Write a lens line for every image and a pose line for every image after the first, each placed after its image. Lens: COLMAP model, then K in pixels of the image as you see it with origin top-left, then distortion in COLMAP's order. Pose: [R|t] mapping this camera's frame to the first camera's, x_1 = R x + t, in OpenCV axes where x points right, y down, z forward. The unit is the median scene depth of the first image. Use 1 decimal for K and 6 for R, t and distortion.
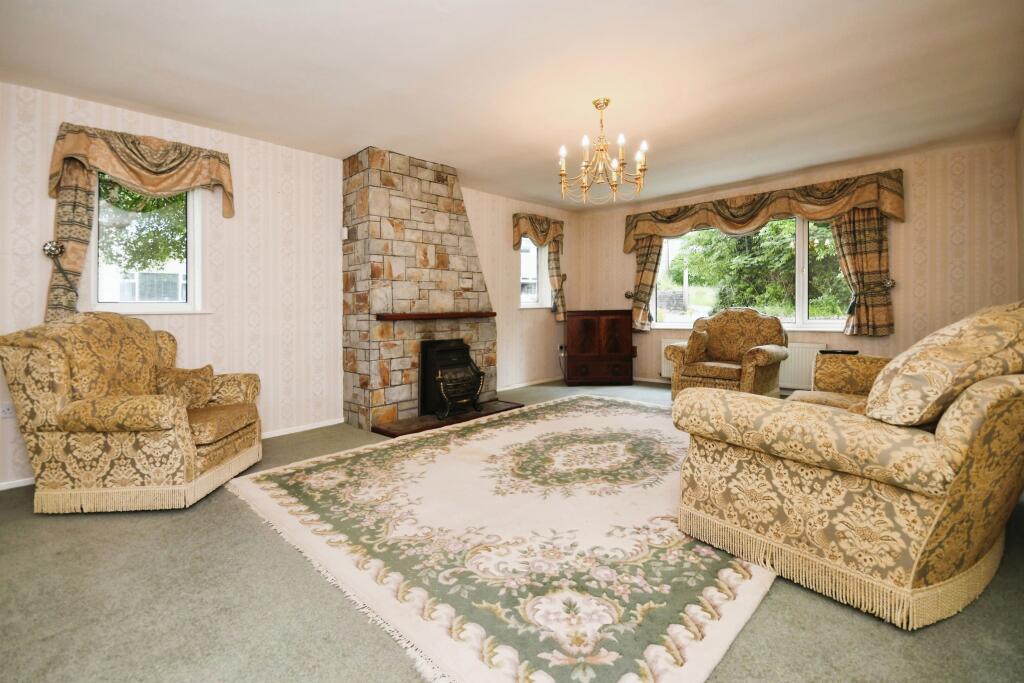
lens RADIAL K [[456.0, 0, 508.3], [0, 456.0, 306.5], [0, 0, 1]] dist [-0.001292, -0.000182]
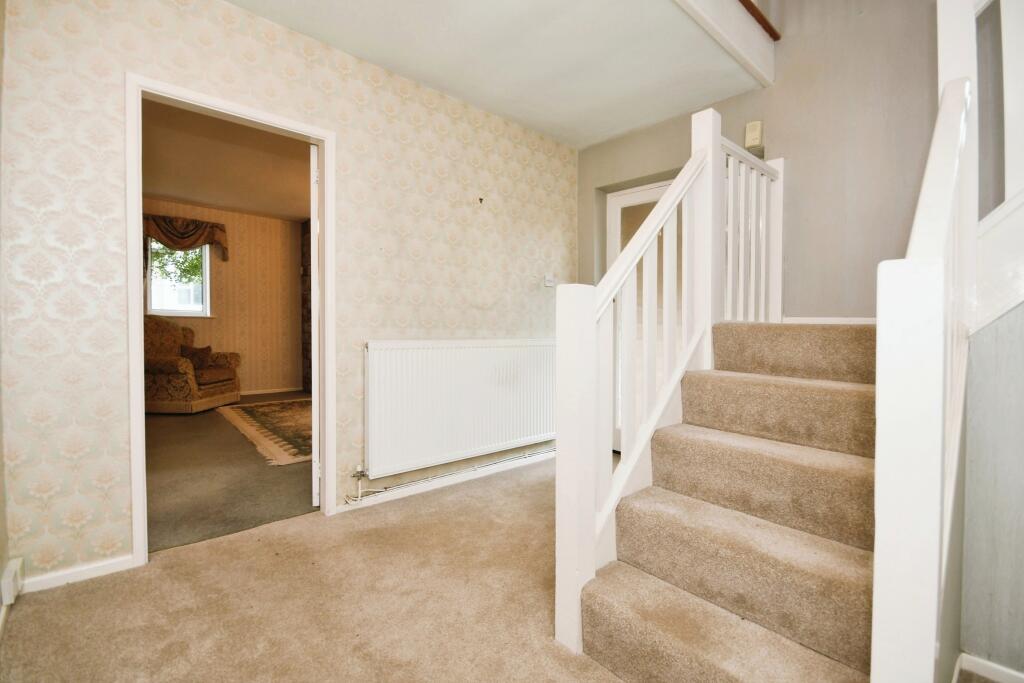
lens RADIAL K [[444.7, 0, 512.0], [0, 444.7, 341.5], [0, 0, 1]] dist [0.001214, 0.000109]
pose [[0.997234, 0.036027, -0.065012, 0.640622], [-0.032963, 0.998322, 0.047603, -0.013246], [0.066618, -0.045329, 0.996748, -0.666792]]
